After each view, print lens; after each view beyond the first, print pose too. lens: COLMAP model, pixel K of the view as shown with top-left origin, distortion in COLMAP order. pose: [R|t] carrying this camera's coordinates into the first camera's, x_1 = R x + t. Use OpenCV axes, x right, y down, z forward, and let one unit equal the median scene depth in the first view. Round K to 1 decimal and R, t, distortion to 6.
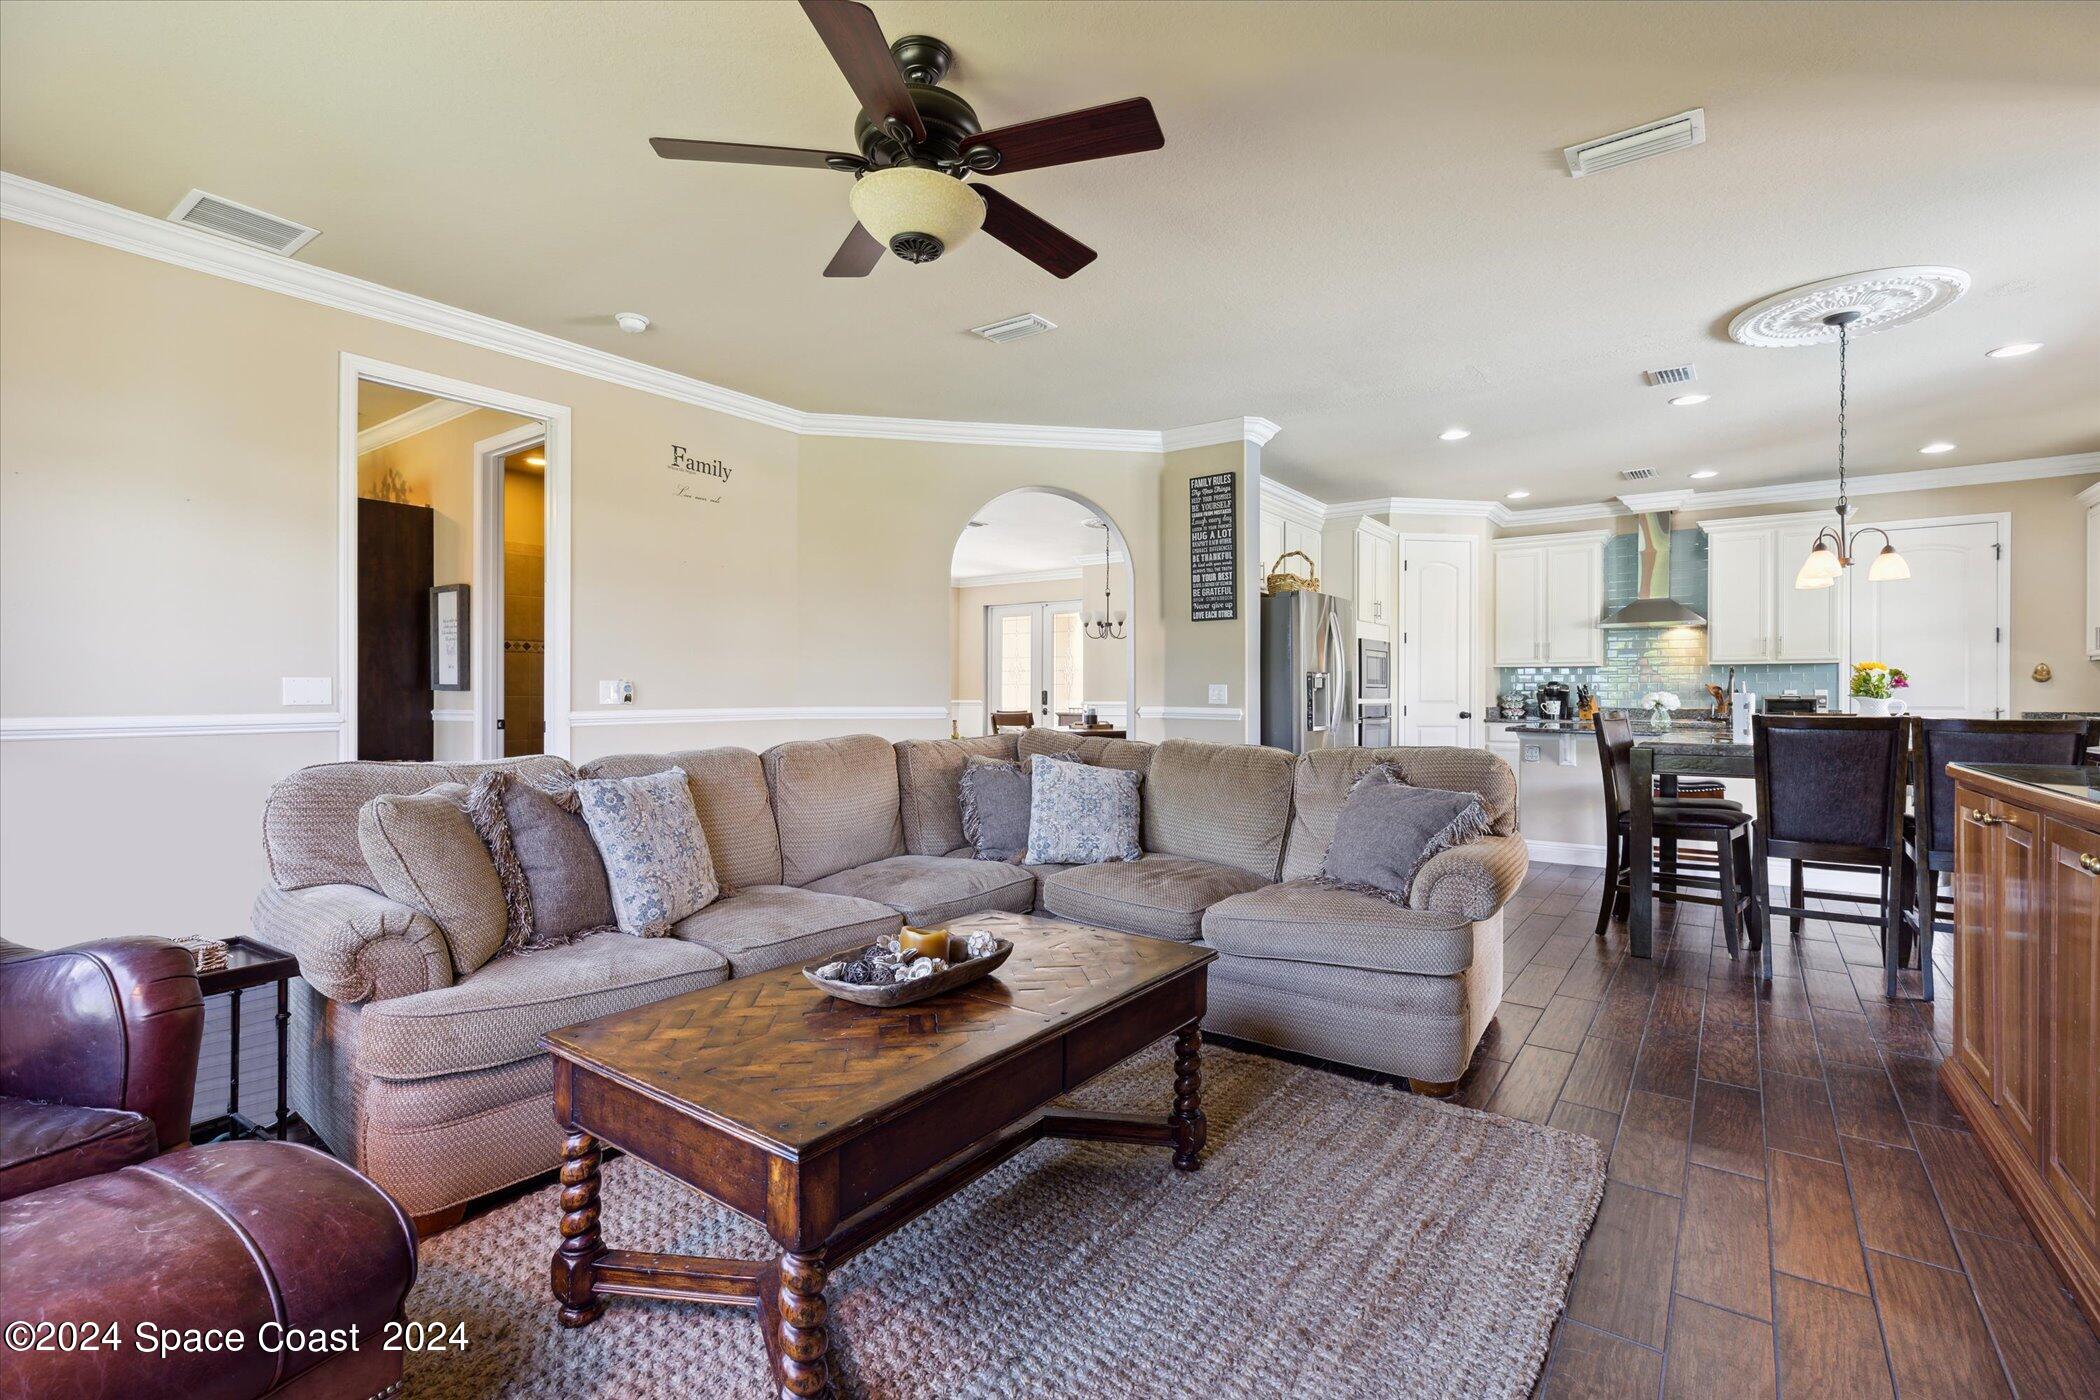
lens RADIAL K [[946.9, 0, 1059.0], [0, 946.9, 701.6], [0, 0, 1]] dist [0.002878, -0.000227]
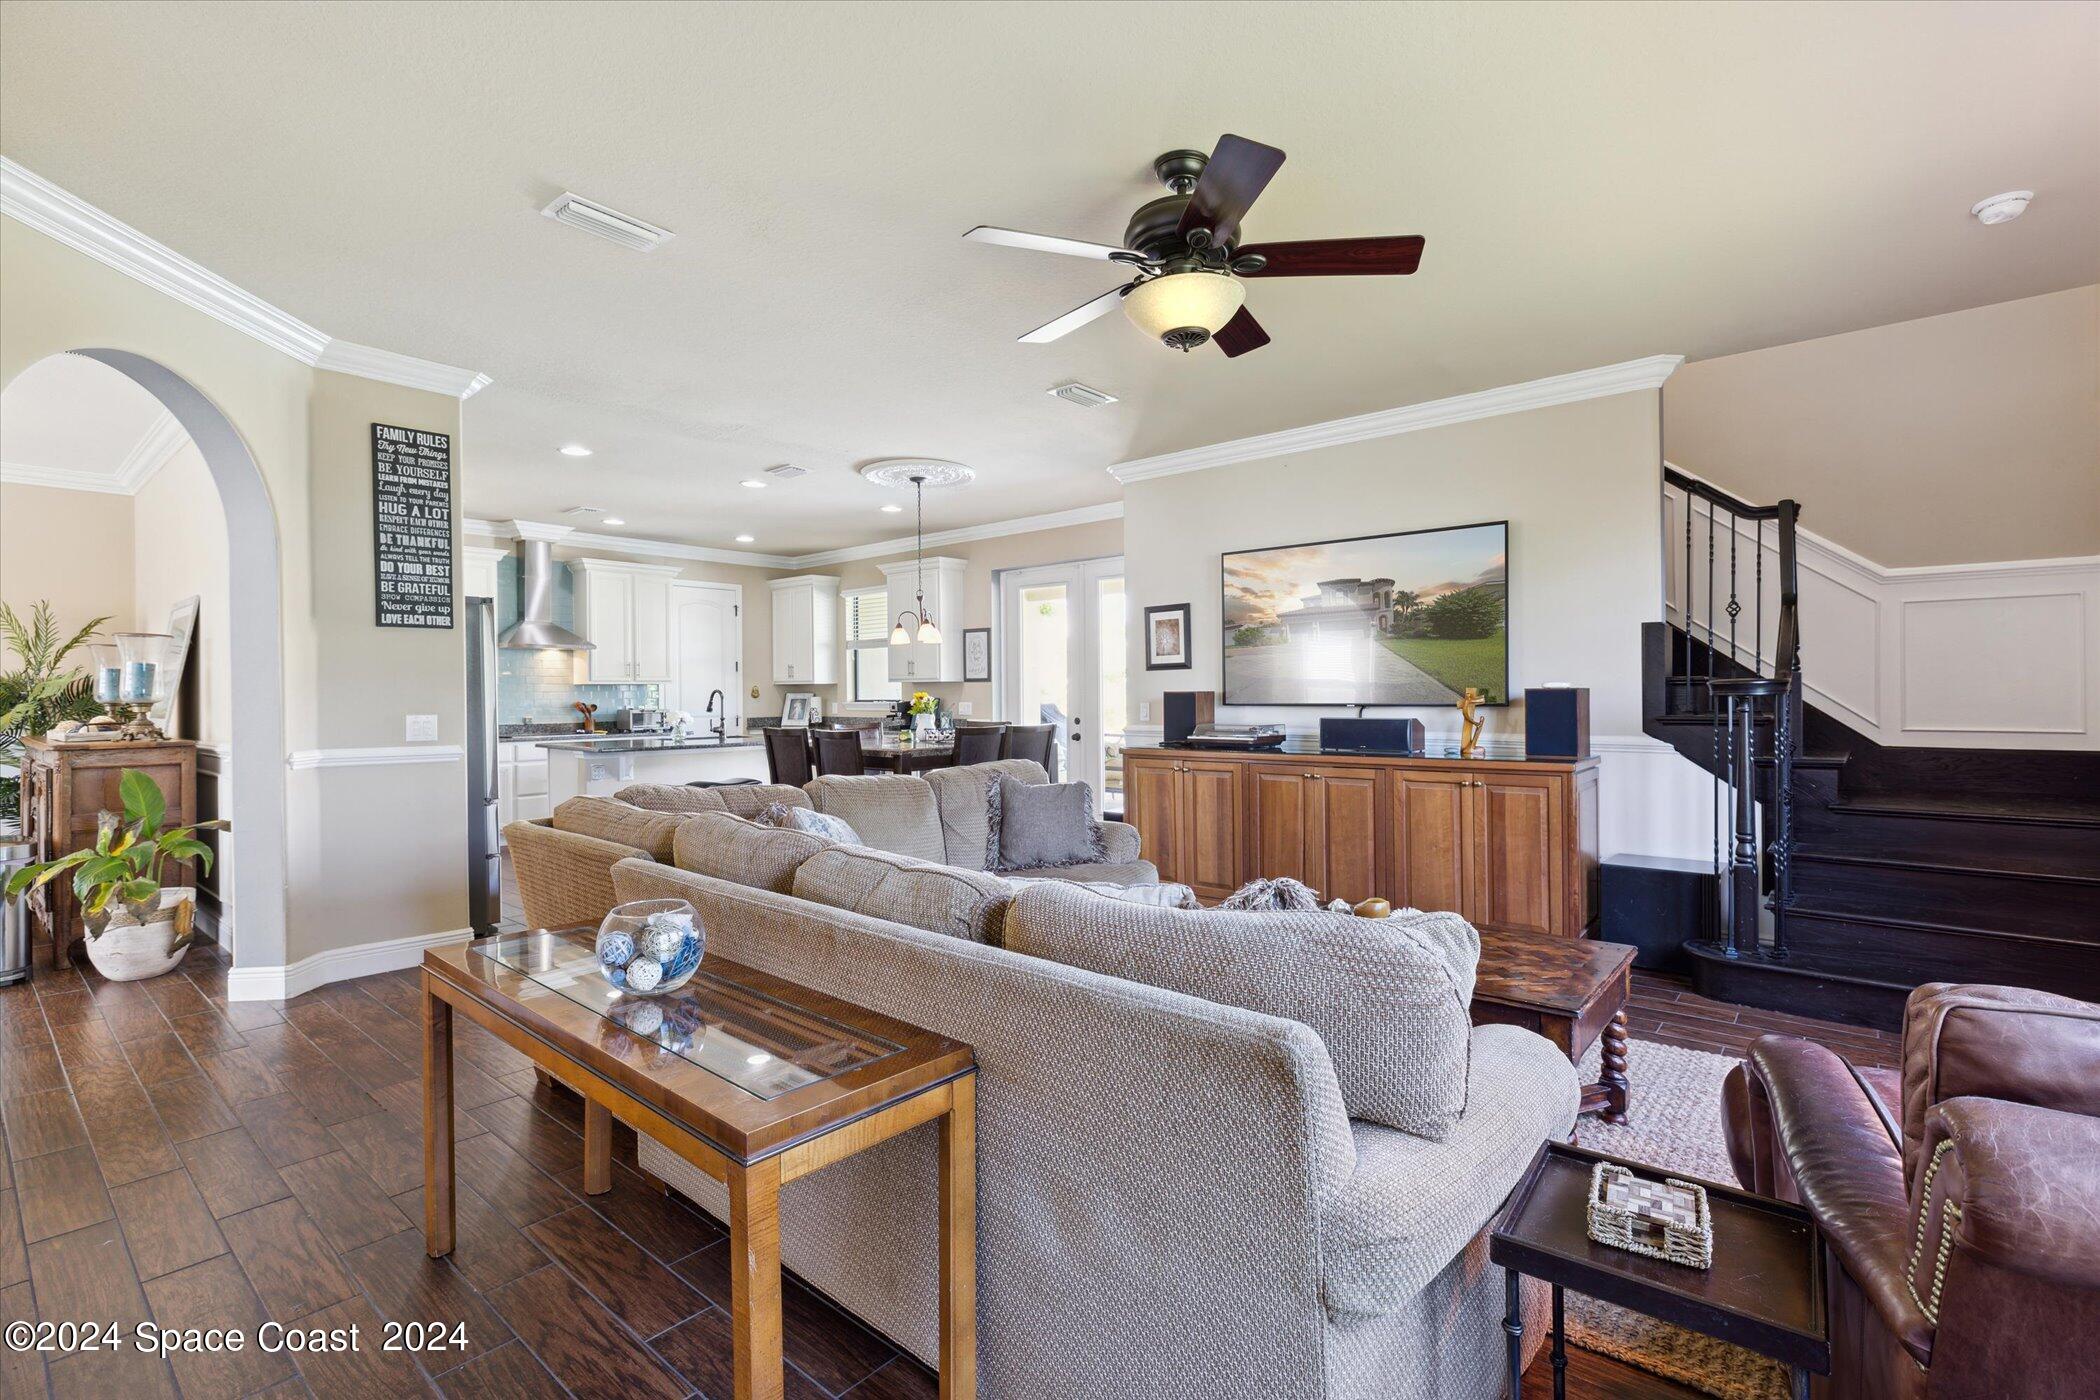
lens RADIAL K [[942.5, 0, 1050.0], [0, 942.5, 700.0], [0, 0, 1]] dist [0.002035, 0.000131]
pose [[0.077013, -0.012923, 0.996946, -0.525976], [0.012090, 0.999855, 0.012027, -0.032100], [-0.996957, 0.011127, 0.077158, 0.449974]]
